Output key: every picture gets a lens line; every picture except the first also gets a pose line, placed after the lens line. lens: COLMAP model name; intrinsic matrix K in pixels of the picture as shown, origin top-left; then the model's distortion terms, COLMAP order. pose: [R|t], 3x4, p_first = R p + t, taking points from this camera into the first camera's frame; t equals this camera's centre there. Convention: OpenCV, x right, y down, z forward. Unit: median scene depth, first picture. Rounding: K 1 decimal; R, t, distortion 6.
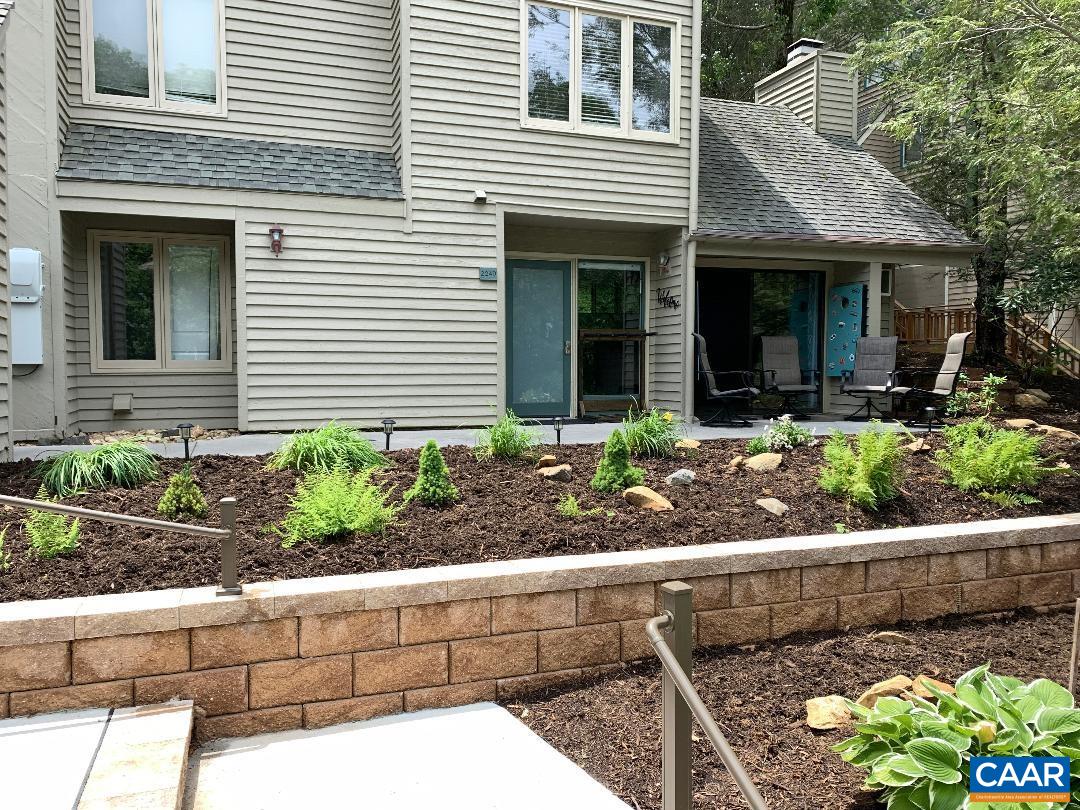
lens RADIAL K [[851.7, 0, 540.0], [0, 851.7, 405.0], [0, 0, 1]] dist [0.013637, 0.000712]
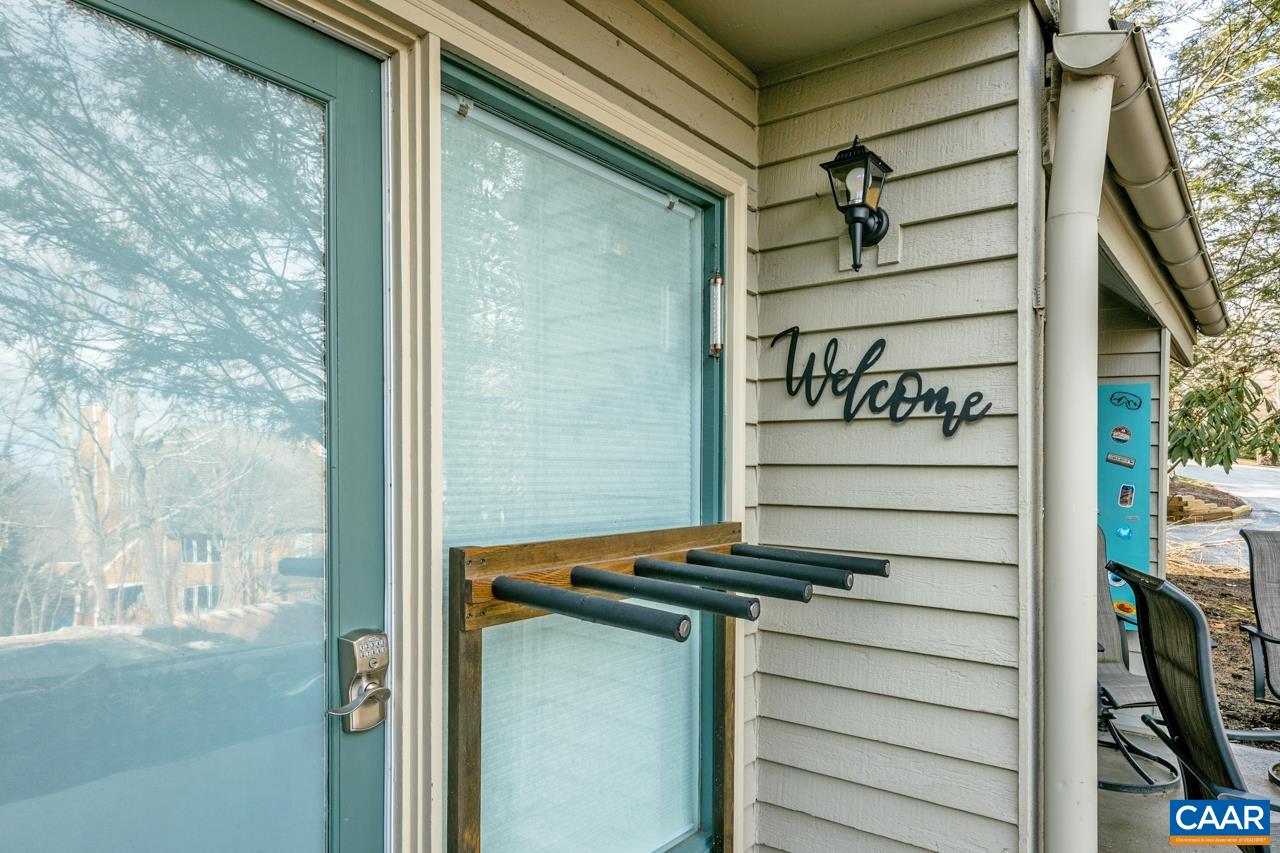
lens RADIAL K [[802.7, 0, 640.0], [0, 802.7, 426.5], [0, 0, 1]] dist [-0.000205, -0.000013]
pose [[0.849617, 0.032371, 0.526405, 0.000061], [0.013796, 0.996409, -0.083539, -0.102920], [-0.527219, 0.078239, 0.846120, 0.909901]]
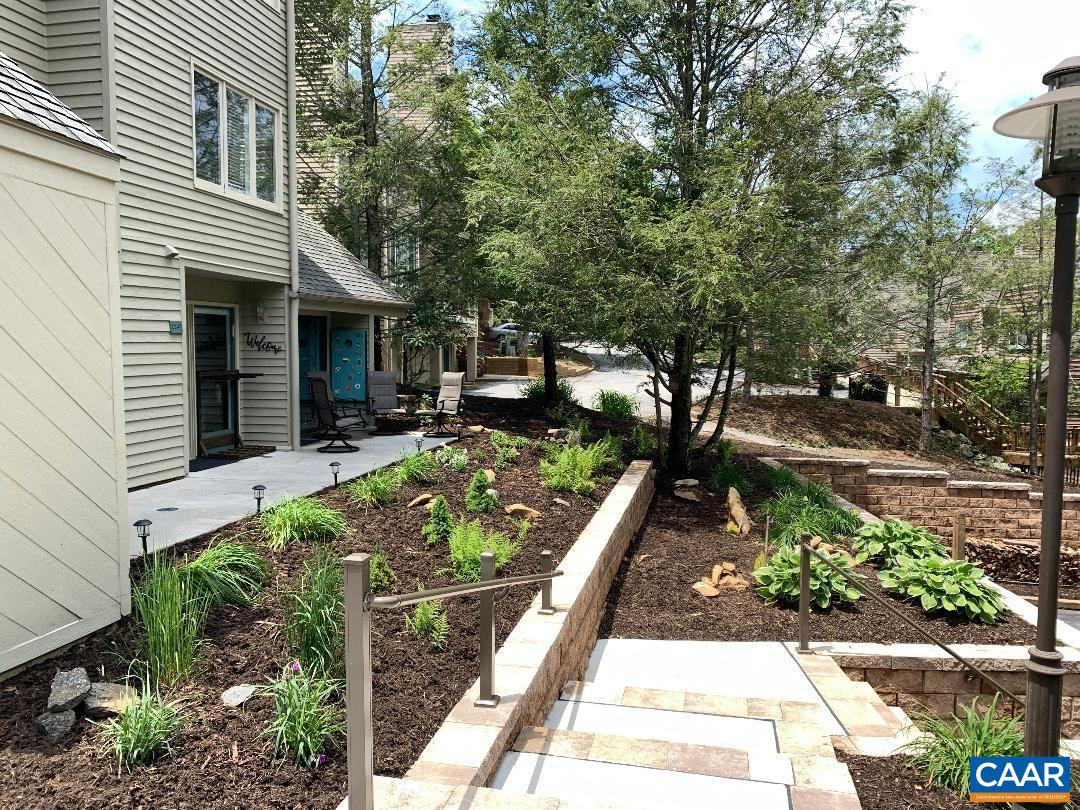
lens RADIAL K [[851.7, 0, 540.0], [0, 851.7, 405.0], [0, 0, 1]] dist [0.013637, 0.000712]
pose [[0.523090, -0.058253, 0.850284, -0.671563], [0.028509, 0.998299, 0.050855, -0.094015], [-0.851800, -0.002361, 0.523861, 0.081553]]
